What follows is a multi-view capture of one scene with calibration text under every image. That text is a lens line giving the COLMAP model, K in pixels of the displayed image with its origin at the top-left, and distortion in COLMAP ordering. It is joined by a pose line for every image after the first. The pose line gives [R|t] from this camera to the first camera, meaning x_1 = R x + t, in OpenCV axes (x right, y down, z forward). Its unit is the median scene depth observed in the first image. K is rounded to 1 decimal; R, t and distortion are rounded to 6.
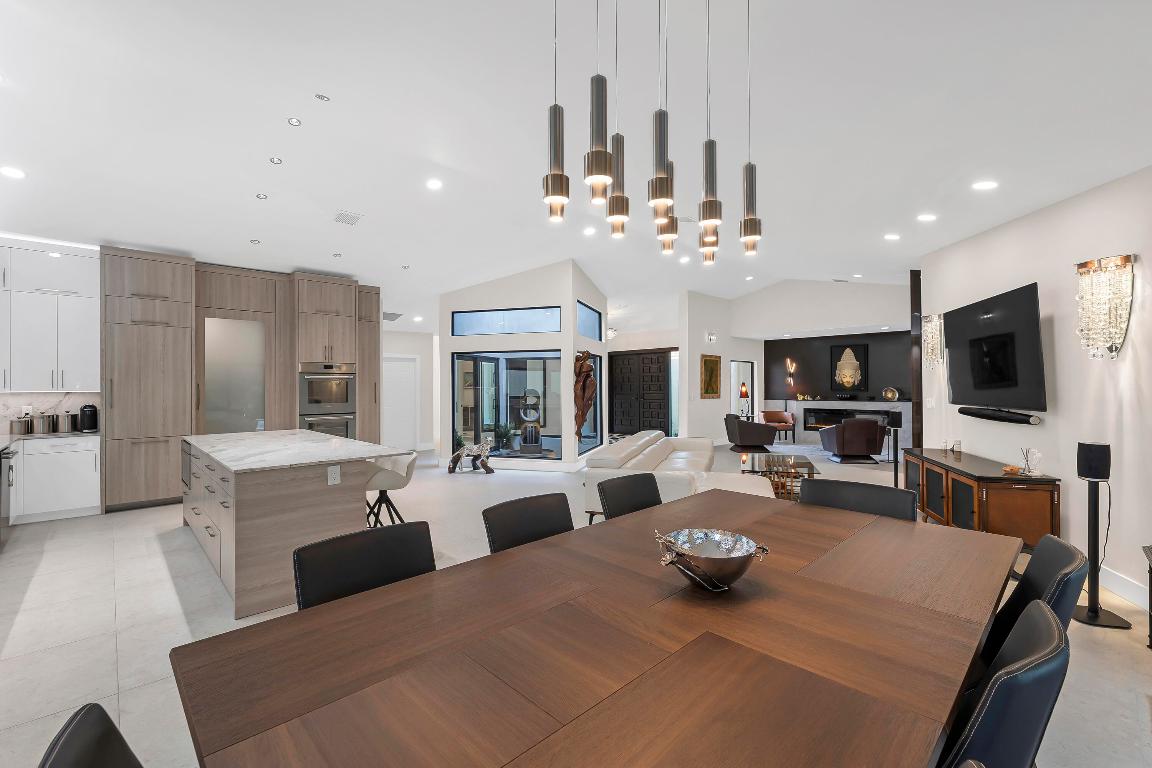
lens RADIAL K [[503.8, 0, 586.8], [0, 503.8, 388.1], [0, 0, 1]] dist [-0.003232, -0.000054]
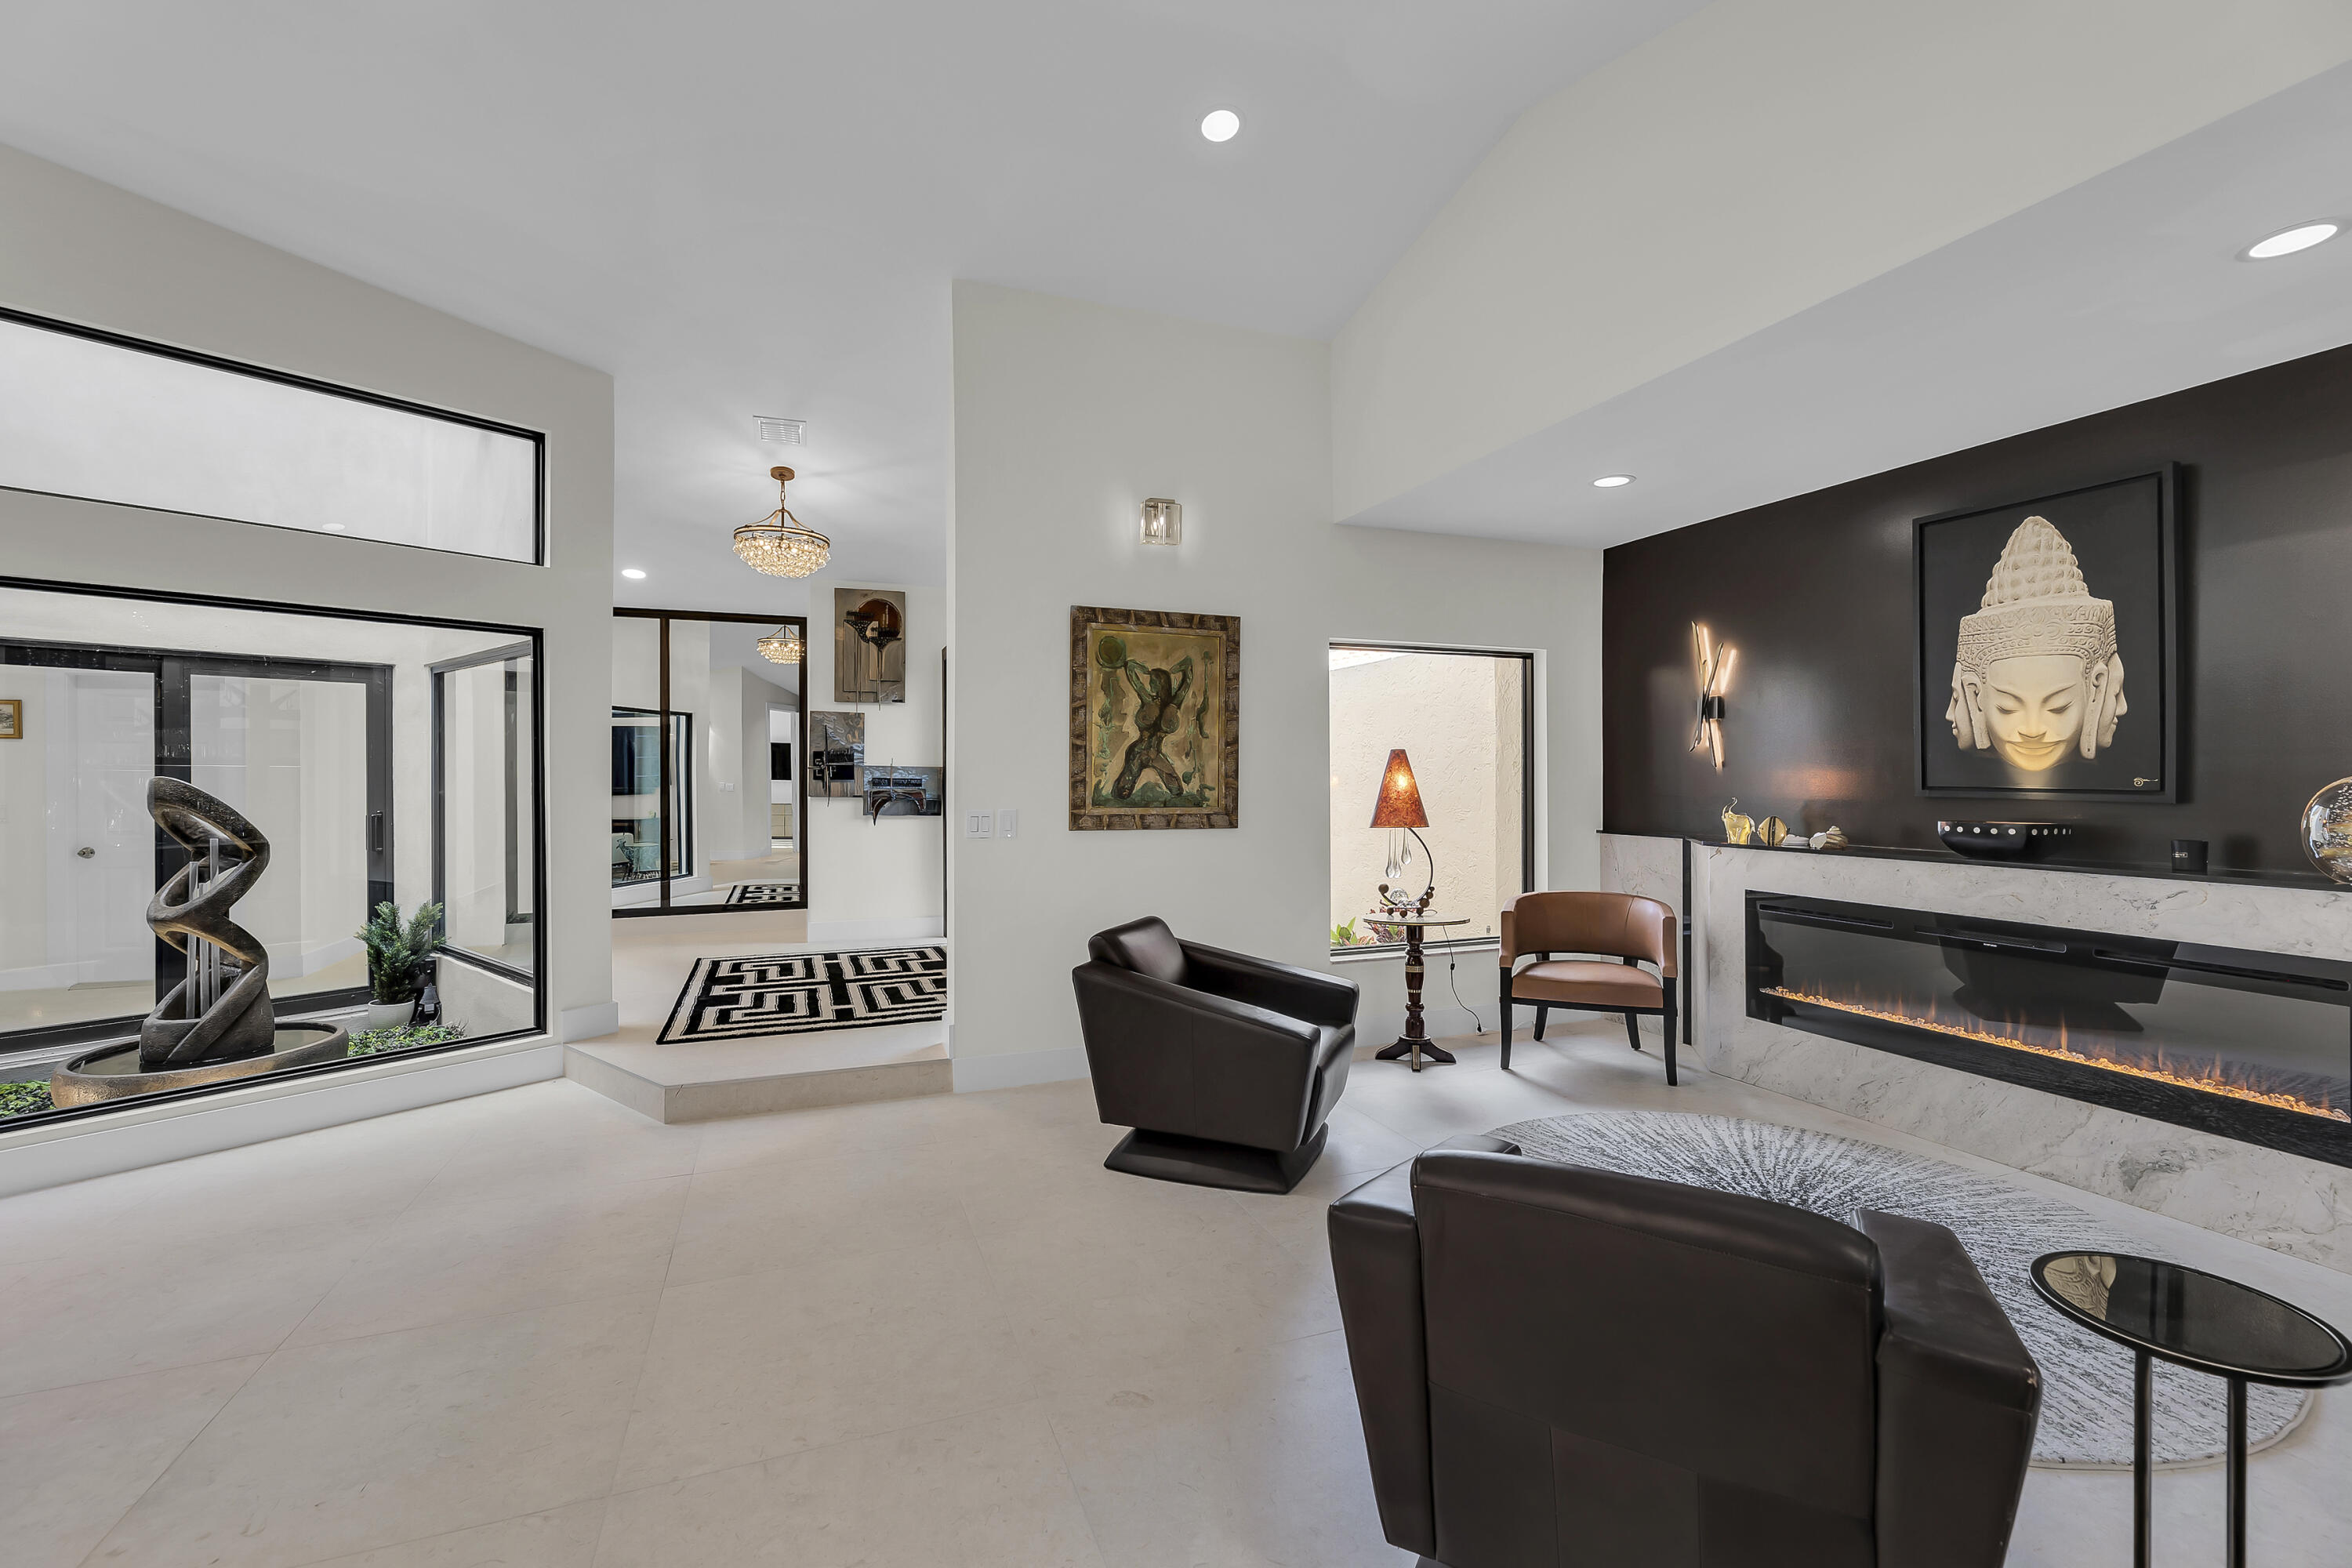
lens RADIAL K [[1025.8, 0, 1170.8], [0, 1025.8, 779.6], [0, 0, 1]] dist [0.001028, -0.000755]
pose [[0.915289, 0.004450, -0.402774, 0.407983], [-0.001795, 0.999974, 0.006969, -0.001928], [0.402795, -0.005656, 0.915273, 0.614330]]
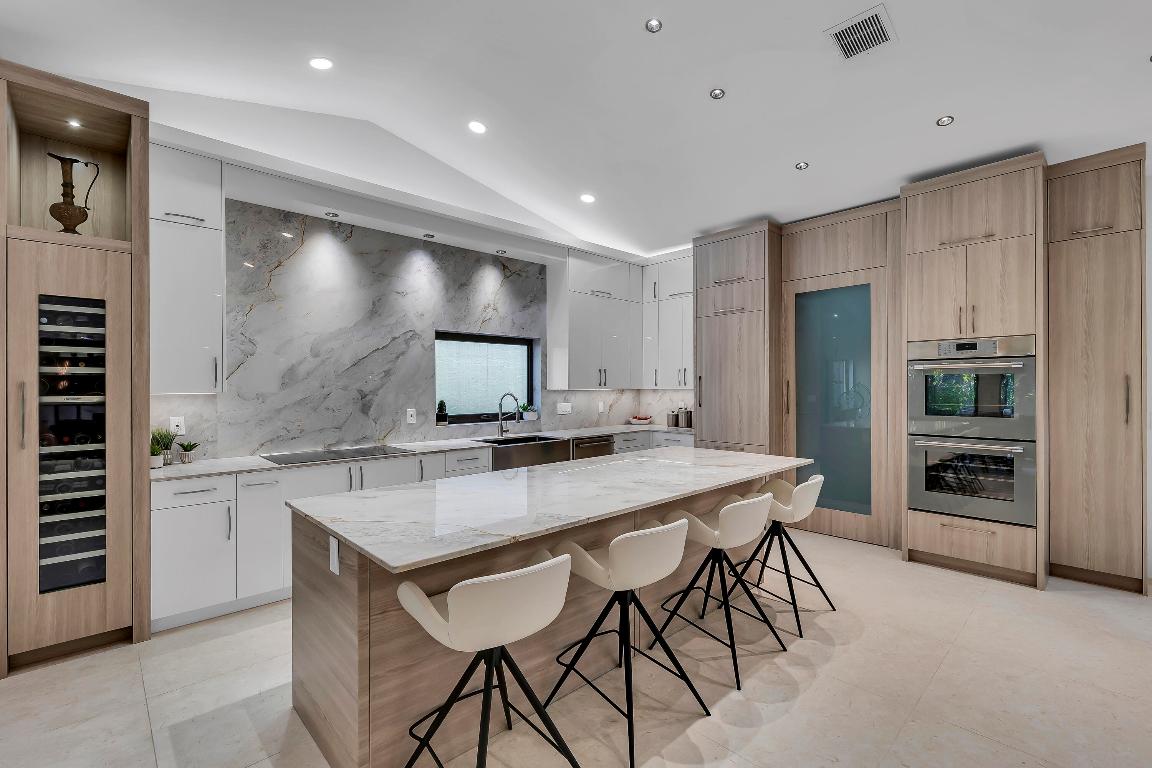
lens RADIAL K [[502.4, 0, 571.7], [0, 502.4, 384.3], [0, 0, 1]] dist [0.001028, -0.000755]
pose [[-0.019805, 0.002219, -0.999801, 0.007197], [-0.001186, 0.999997, 0.002243, -0.002296], [0.999803, 0.001231, -0.019803, 0.373773]]
